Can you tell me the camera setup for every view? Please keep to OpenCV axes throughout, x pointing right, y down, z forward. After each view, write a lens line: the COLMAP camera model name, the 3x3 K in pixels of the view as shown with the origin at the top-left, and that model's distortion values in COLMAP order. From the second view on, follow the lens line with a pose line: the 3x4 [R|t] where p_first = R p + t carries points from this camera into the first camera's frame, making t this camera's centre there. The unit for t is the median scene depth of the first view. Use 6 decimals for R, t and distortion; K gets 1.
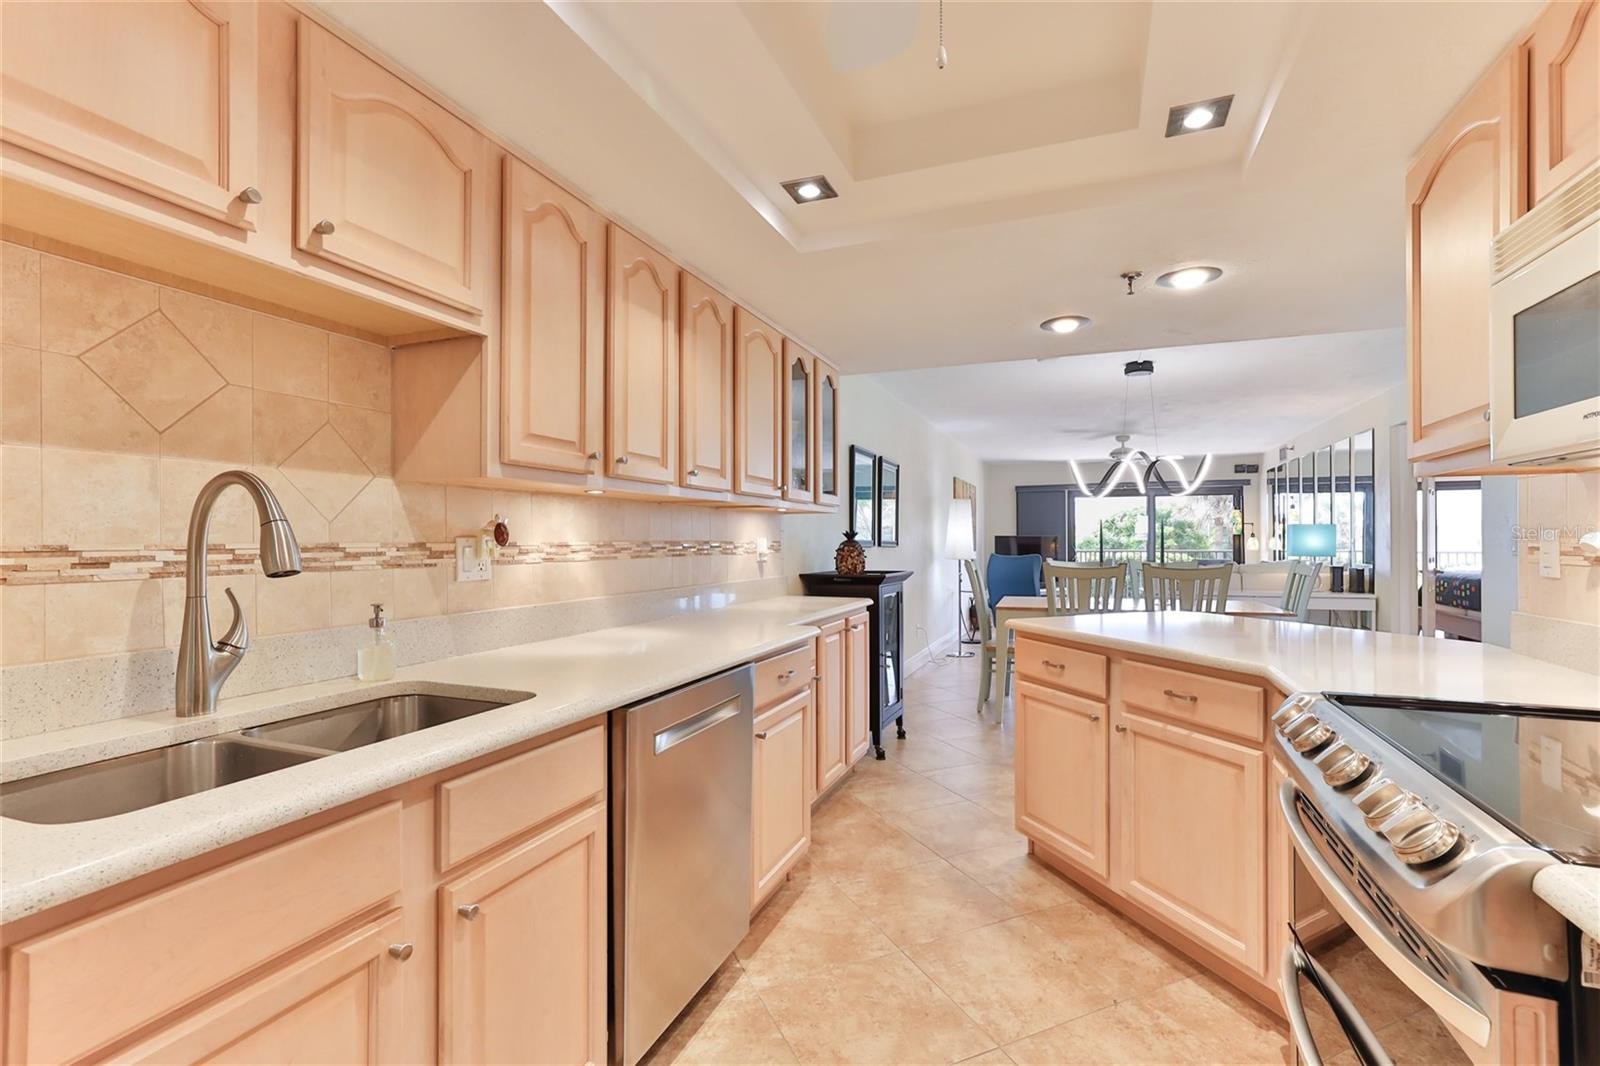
lens RADIAL K [[726.4, 0, 809.4], [0, 726.4, 535.8], [0, 0, 1]] dist [-0.029442, 0.015454]
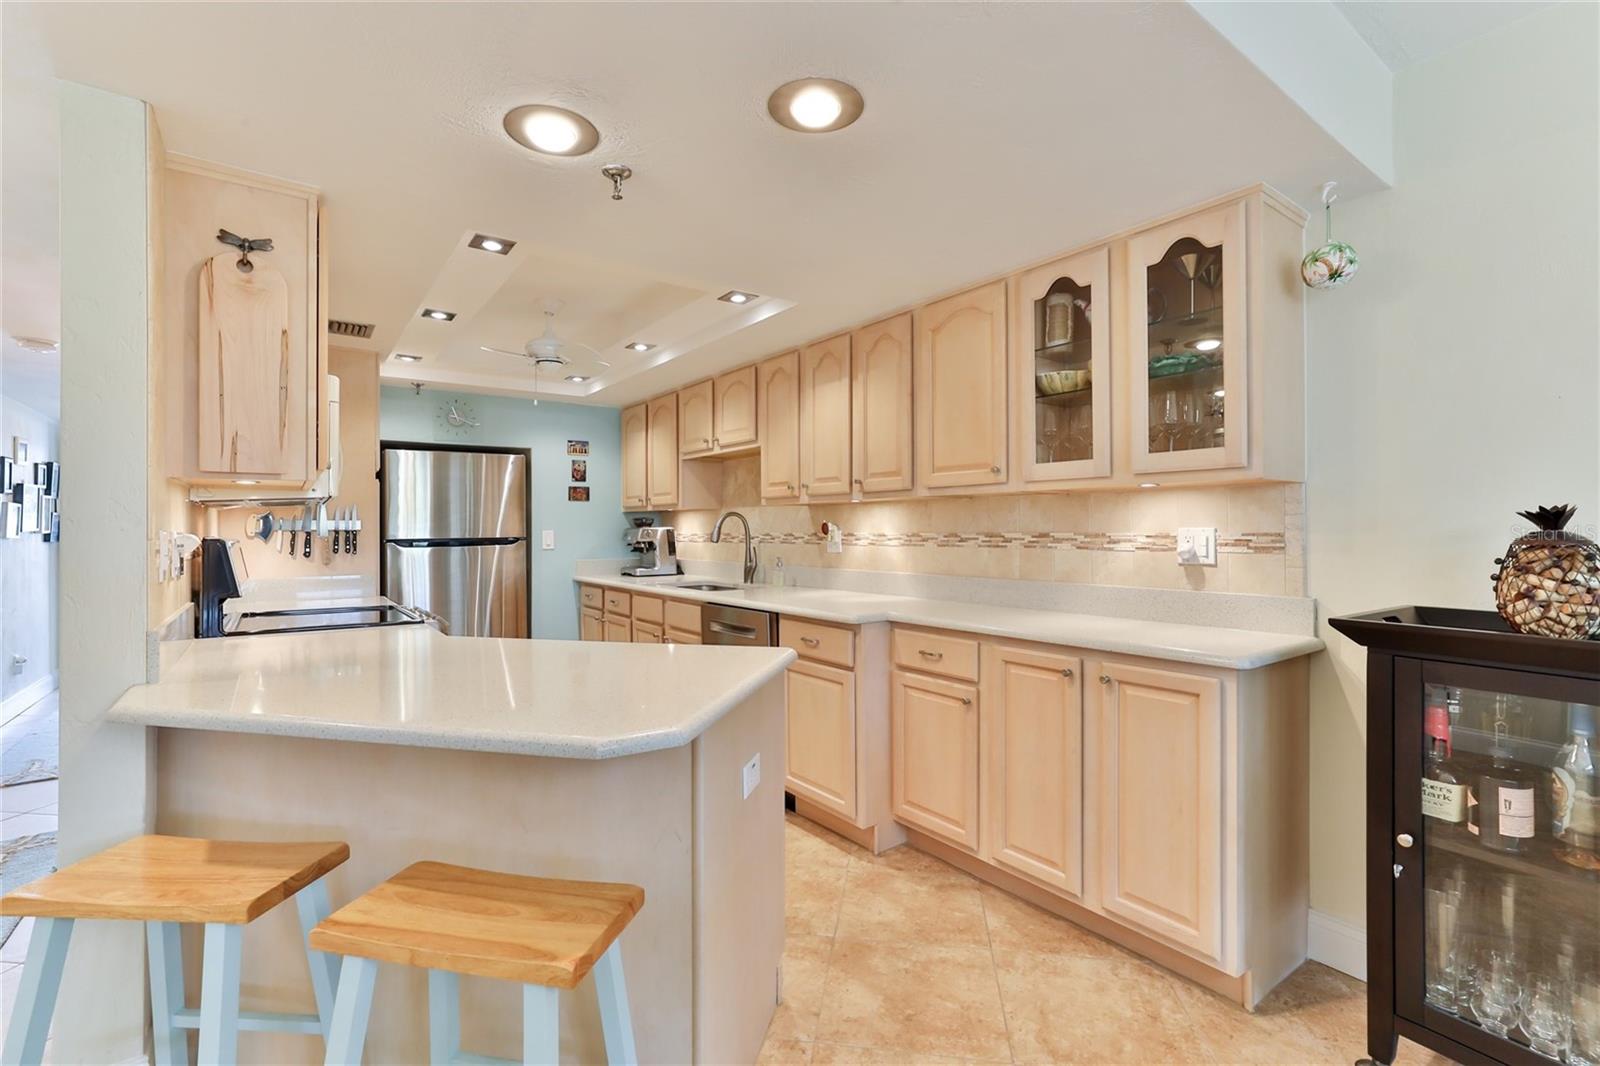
lens RADIAL K [[726.4, 0, 797.8], [0, 726.4, 523.6], [0, 0, 1]] dist [-0.029442, 0.015454]
pose [[-0.542731, -0.000867, -0.839906, 1.311594], [0.013061, 0.999870, -0.009472, 0.001406], [0.839805, -0.016111, -0.542649, 2.112708]]
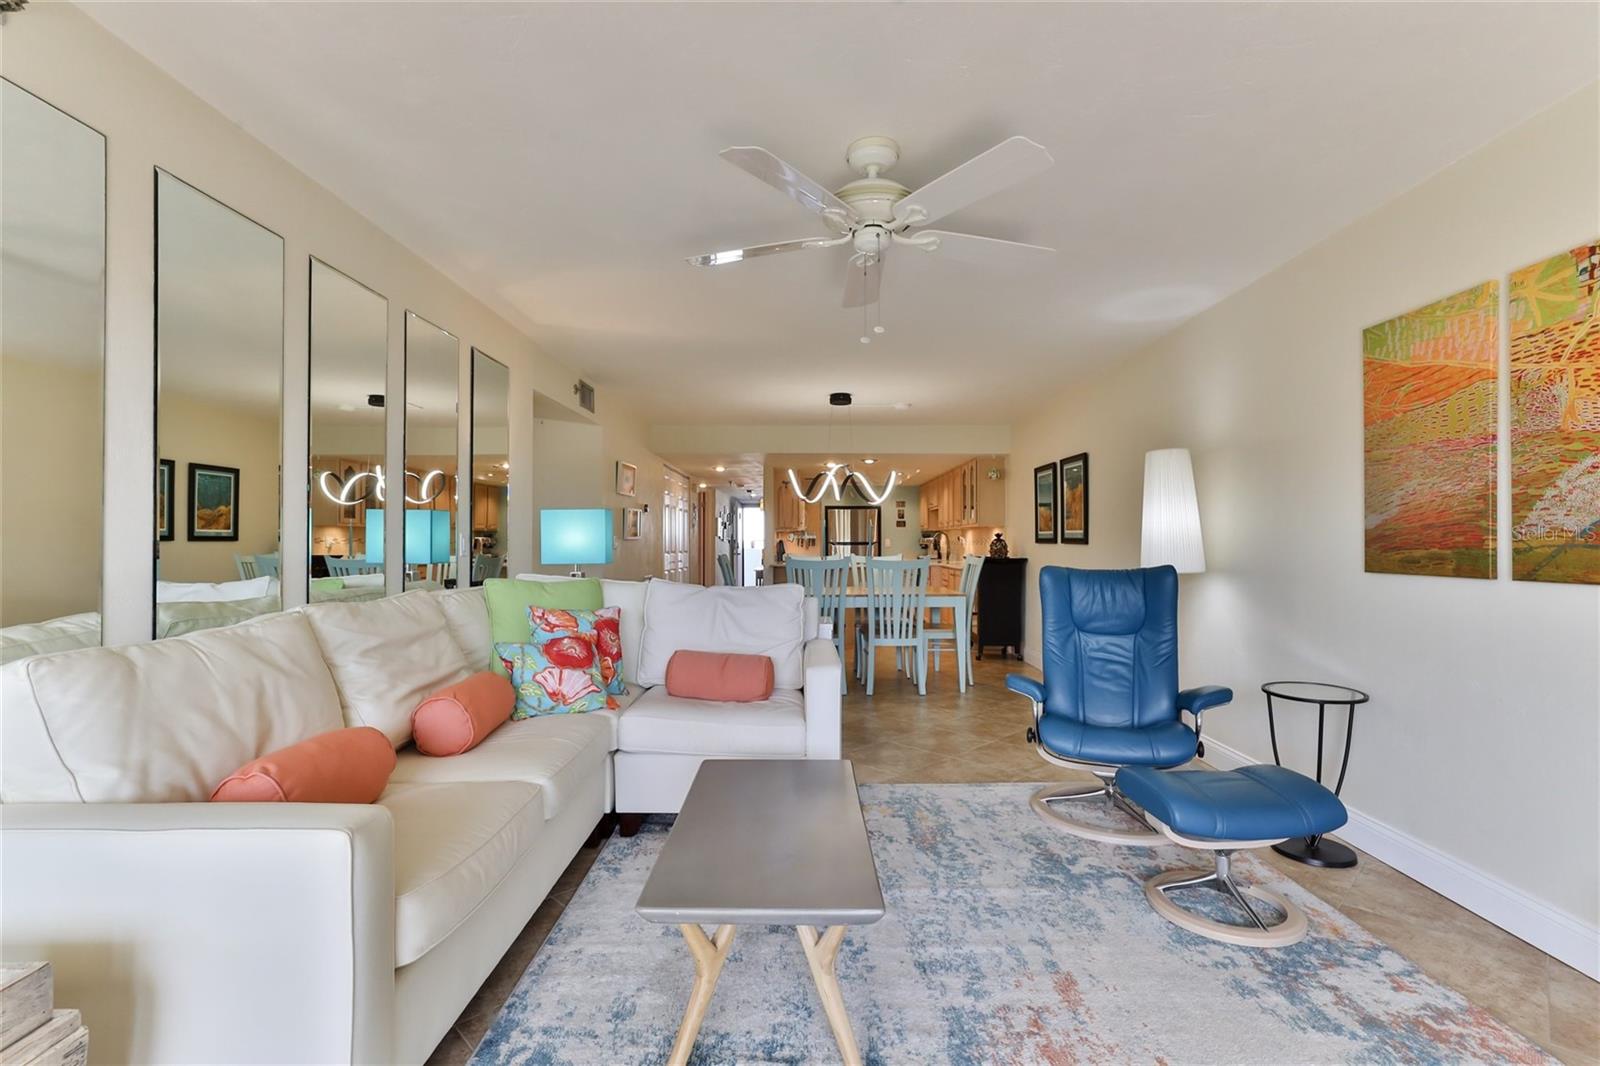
lens RADIAL K [[726.4, 0, 795.4], [0, 726.4, 528.7], [0, 0, 1]] dist [-0.029442, 0.015454]
pose [[-0.940034, -0.003773, -0.341060, 2.607794], [0.005129, 0.999669, -0.025194, 0.057409], [0.341042, -0.025433, -0.939704, 5.851397]]
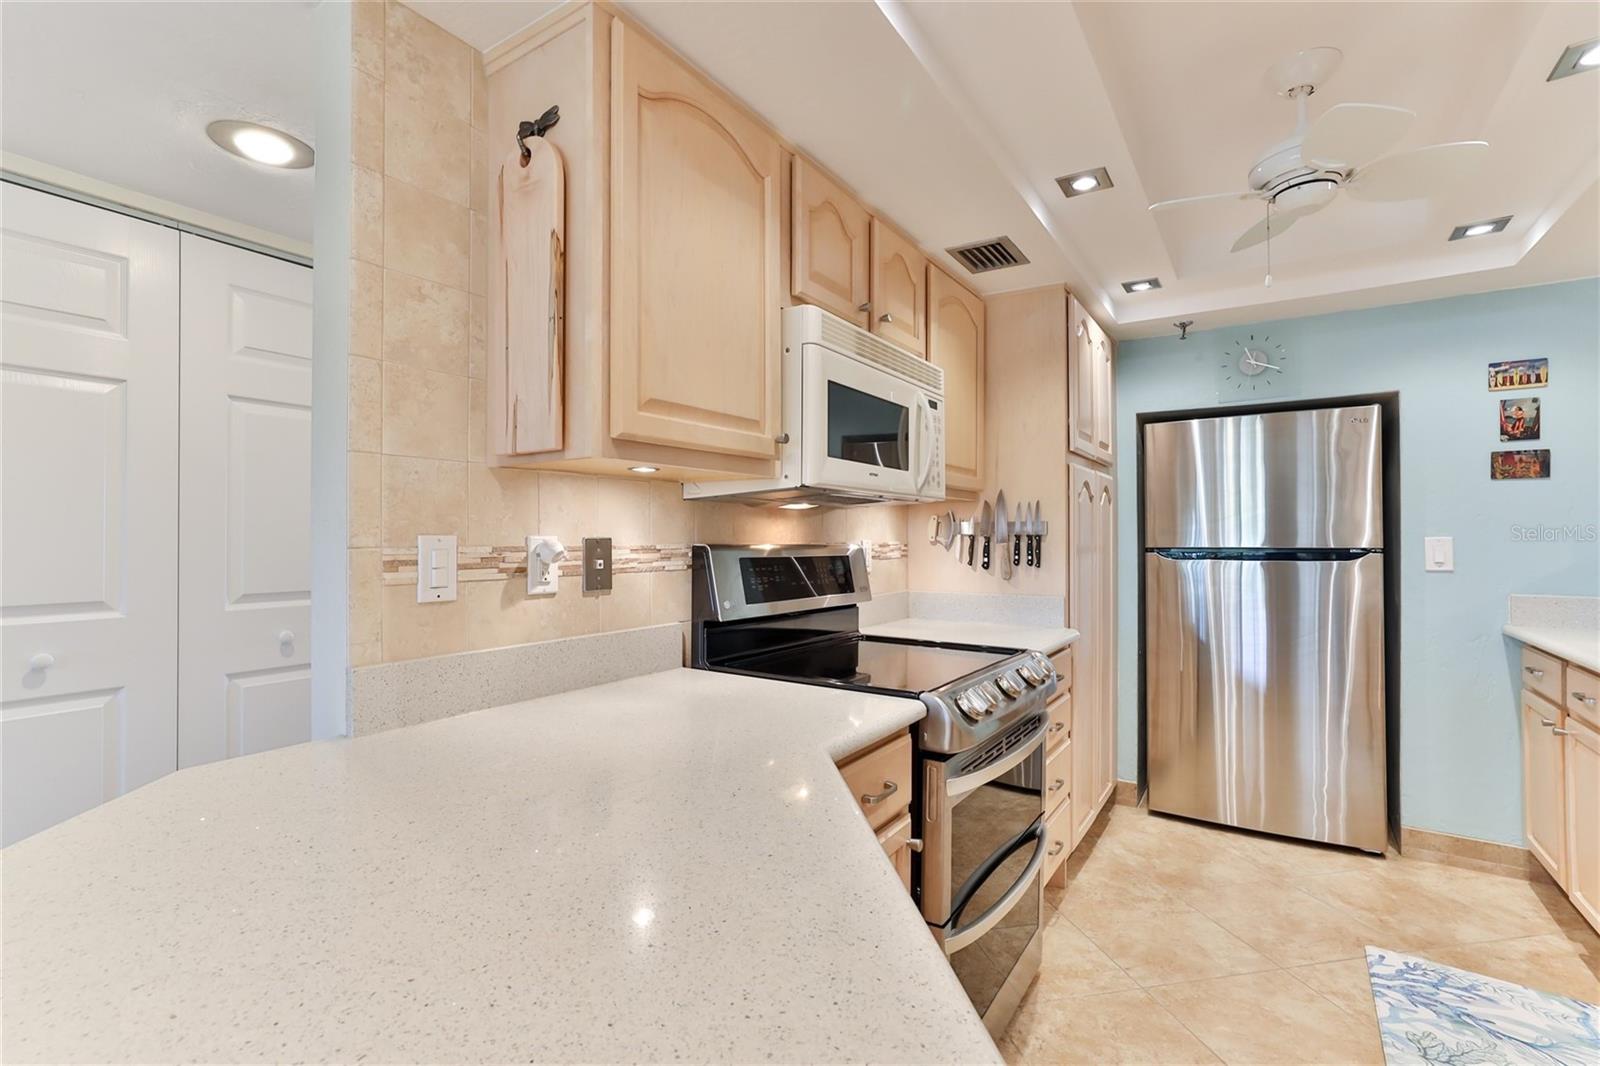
lens RADIAL K [[726.4, 0, 835.2], [0, 726.4, 525.9], [0, 0, 1]] dist [-0.029442, 0.015454]
pose [[-0.976895, 0.006466, 0.213620, 0.417575], [0.000662, 0.999629, -0.027233, 0.006886], [-0.213717, -0.026463, -0.976537, 1.533249]]
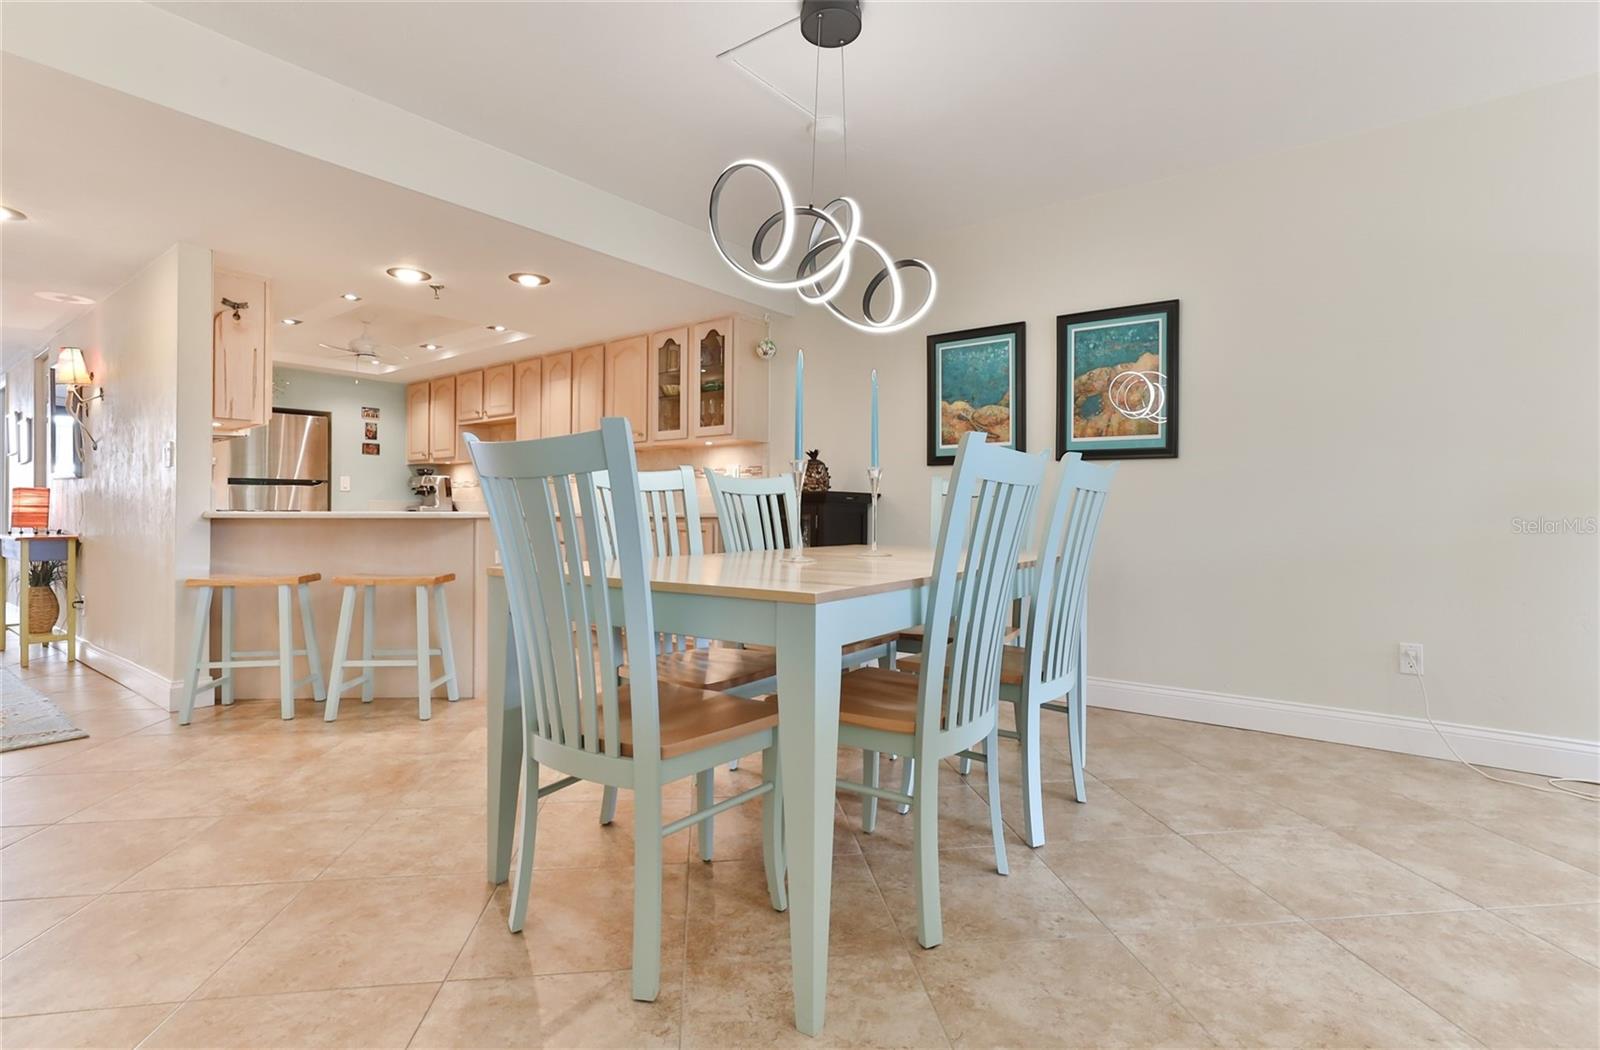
lens RADIAL K [[764.4, 0, 808.8], [0, 764.4, 512.9], [0, 0, 1]] dist [-0.028125, 0.001699]
pose [[-0.279222, 0.002303, -0.960224, 2.457742], [0.005473, 0.999985, 0.000807, 0.180275], [0.960211, -0.005030, -0.279230, 3.052328]]
